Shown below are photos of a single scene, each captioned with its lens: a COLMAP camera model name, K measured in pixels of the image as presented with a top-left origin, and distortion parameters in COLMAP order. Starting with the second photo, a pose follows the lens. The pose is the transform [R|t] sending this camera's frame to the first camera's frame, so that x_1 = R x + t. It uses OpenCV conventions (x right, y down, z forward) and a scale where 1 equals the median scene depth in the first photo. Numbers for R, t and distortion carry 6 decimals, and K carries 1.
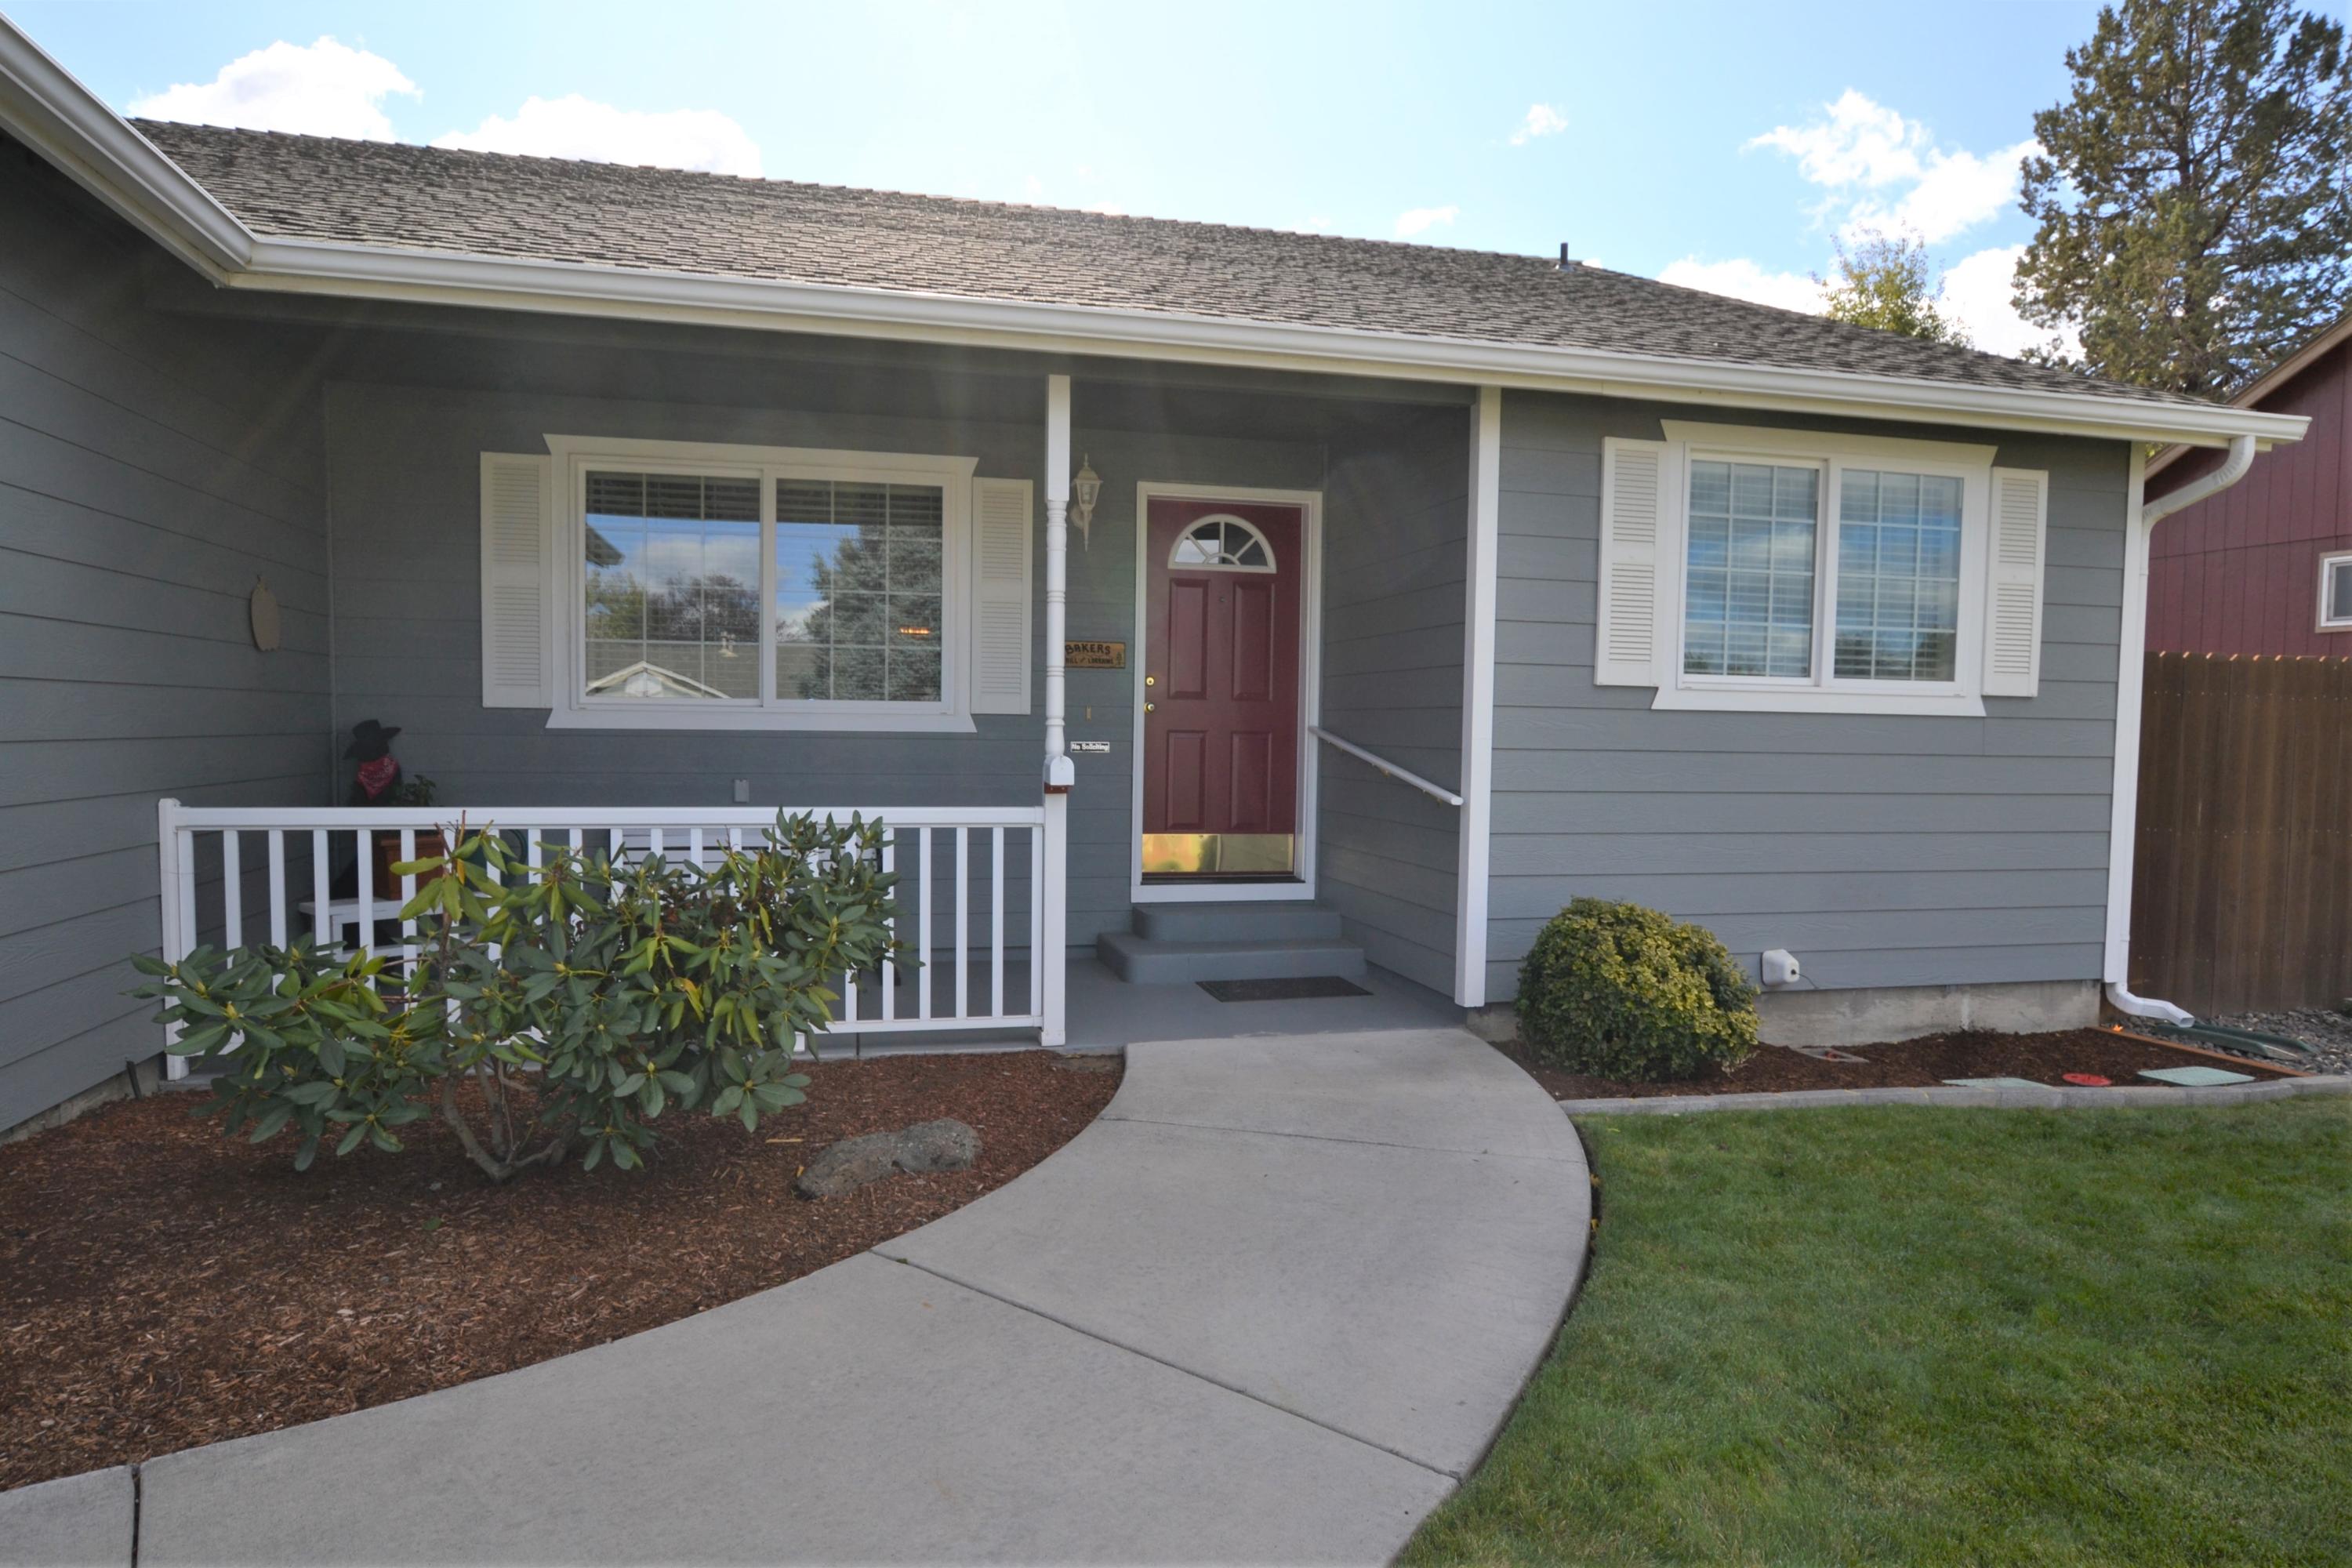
lens RADIAL K [[1415.9, 0, 1176.0], [0, 1415.9, 801.1], [0, 0, 1]] dist [-0.017266, -0.000182]
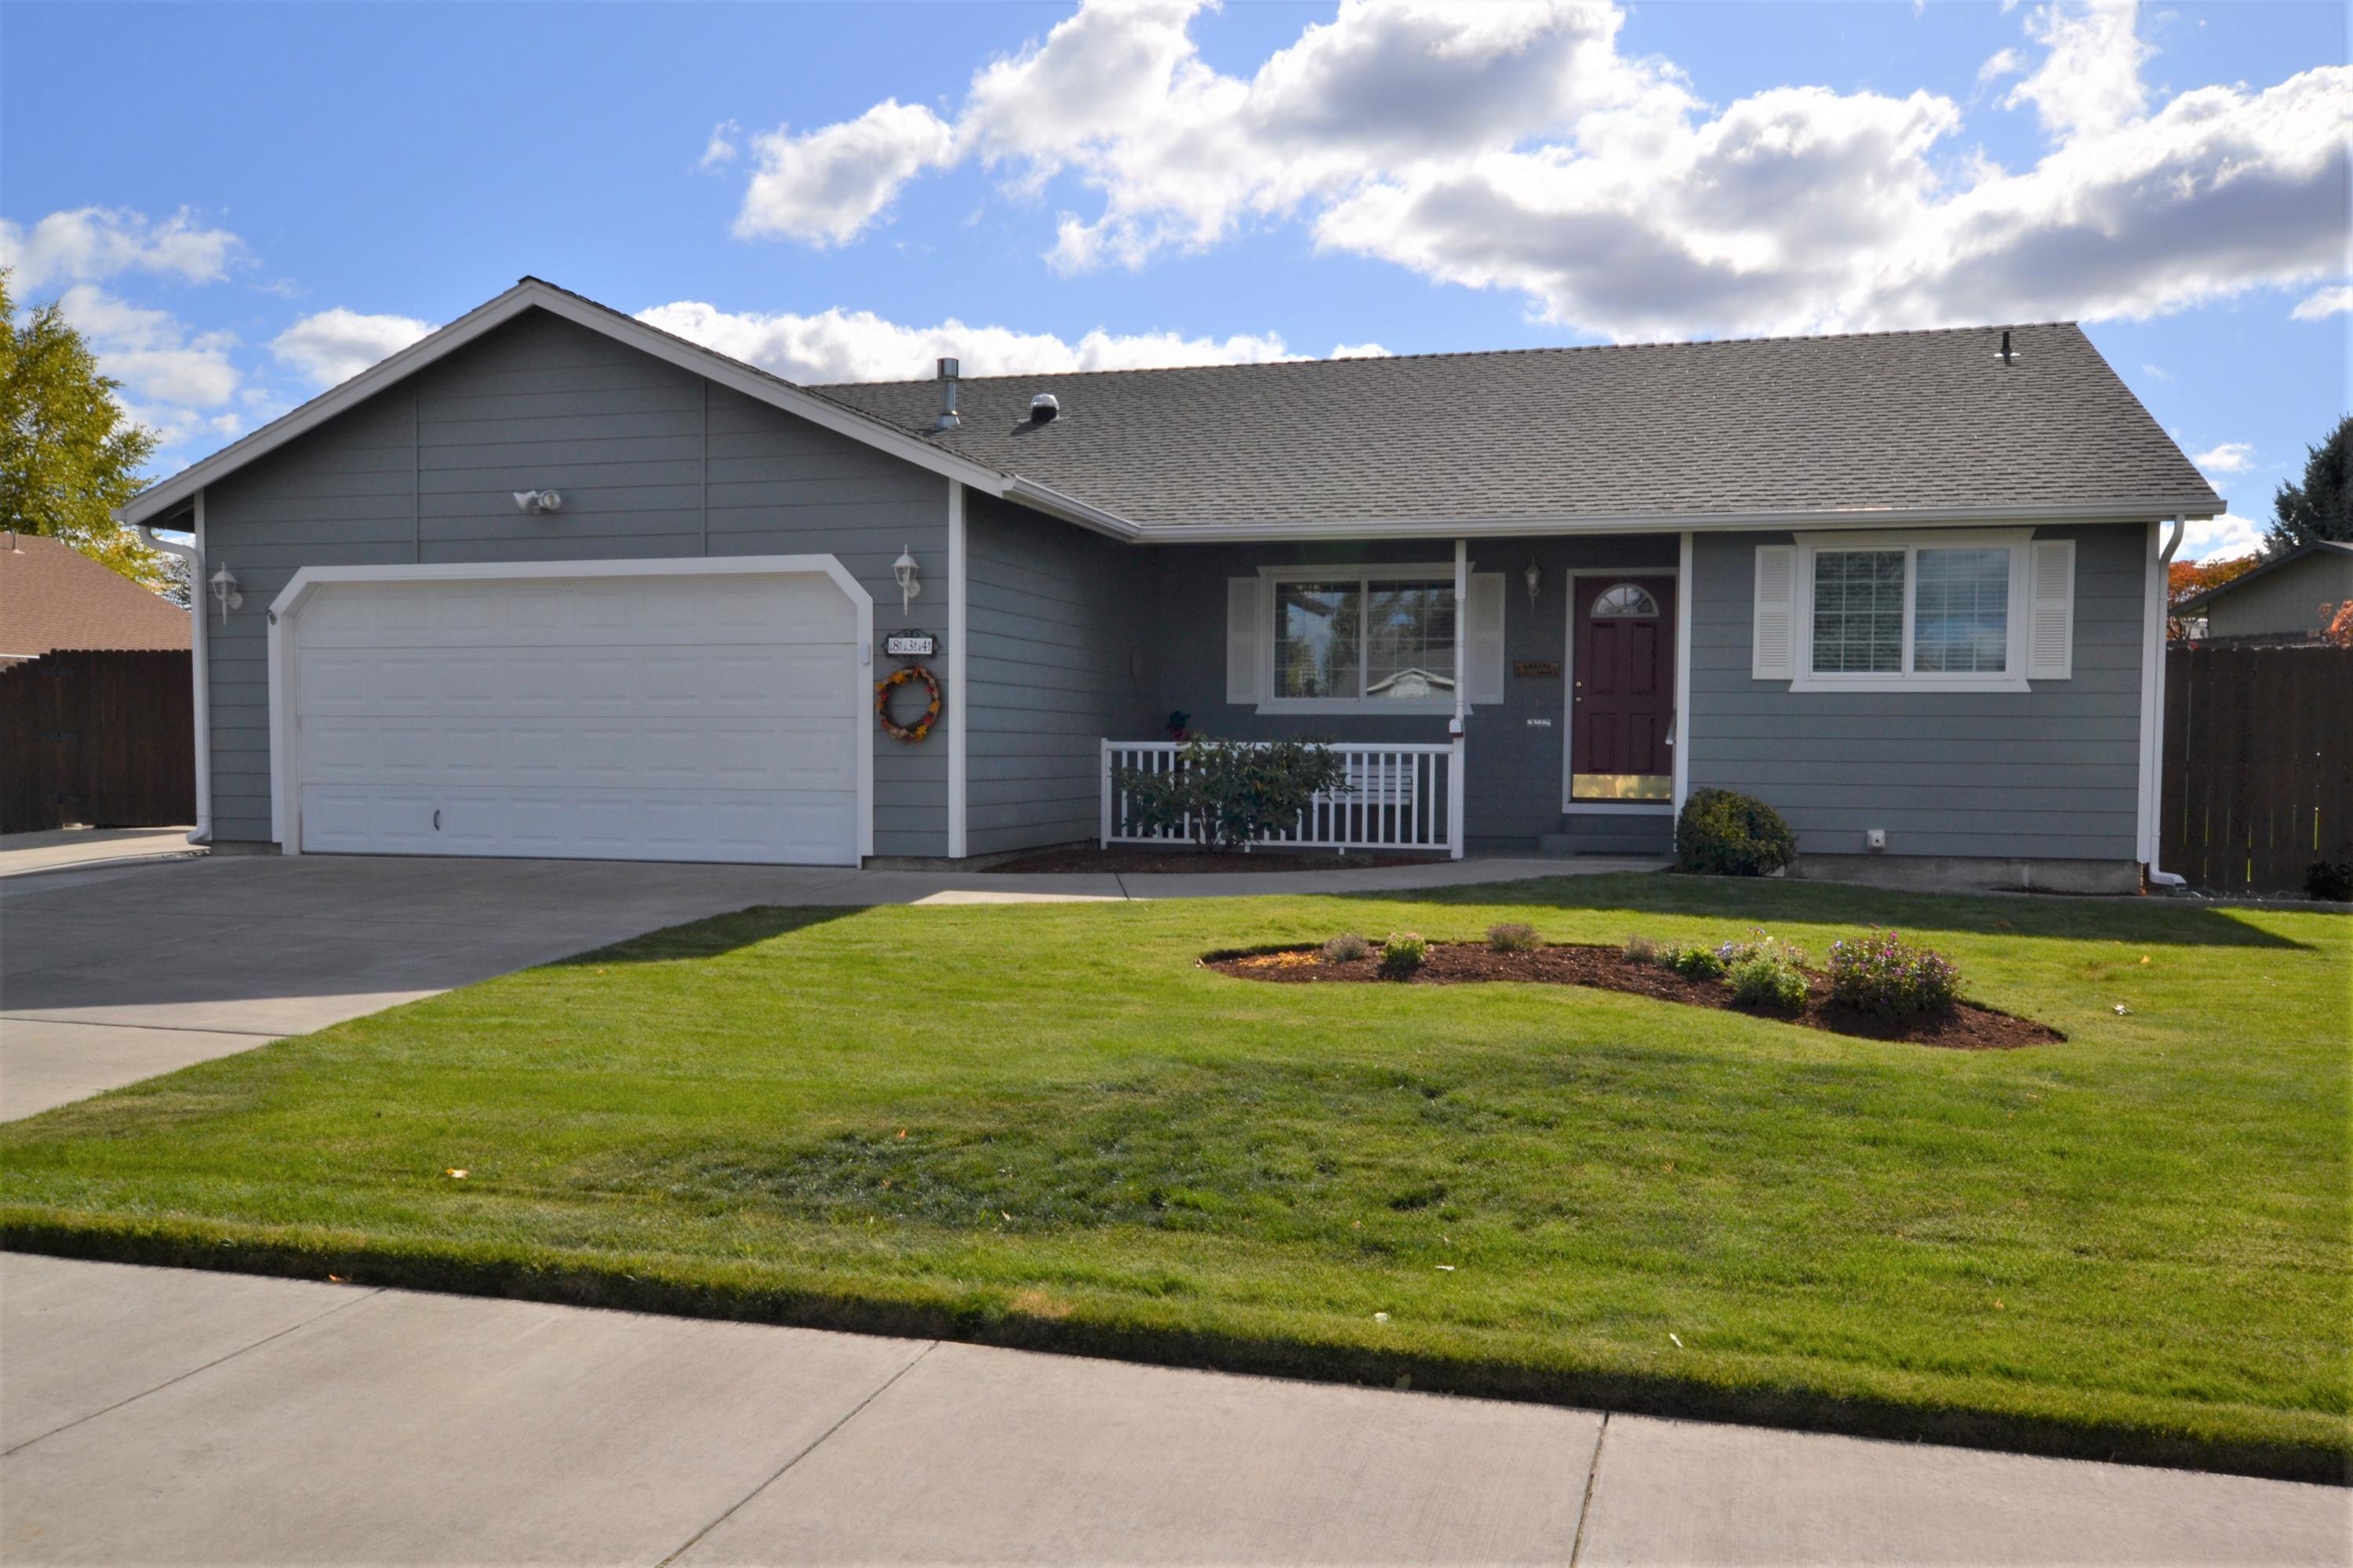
lens RADIAL K [[1850.5, 0, 1176.5], [0, 1850.5, 784.0], [0, 0, 1]] dist [-0.001261, -0.001069]
pose [[0.862098, 0.003997, -0.506727, 0.811730], [-0.024561, 0.999123, -0.033904, 0.143380], [0.506147, 0.041674, 0.861440, -1.349478]]
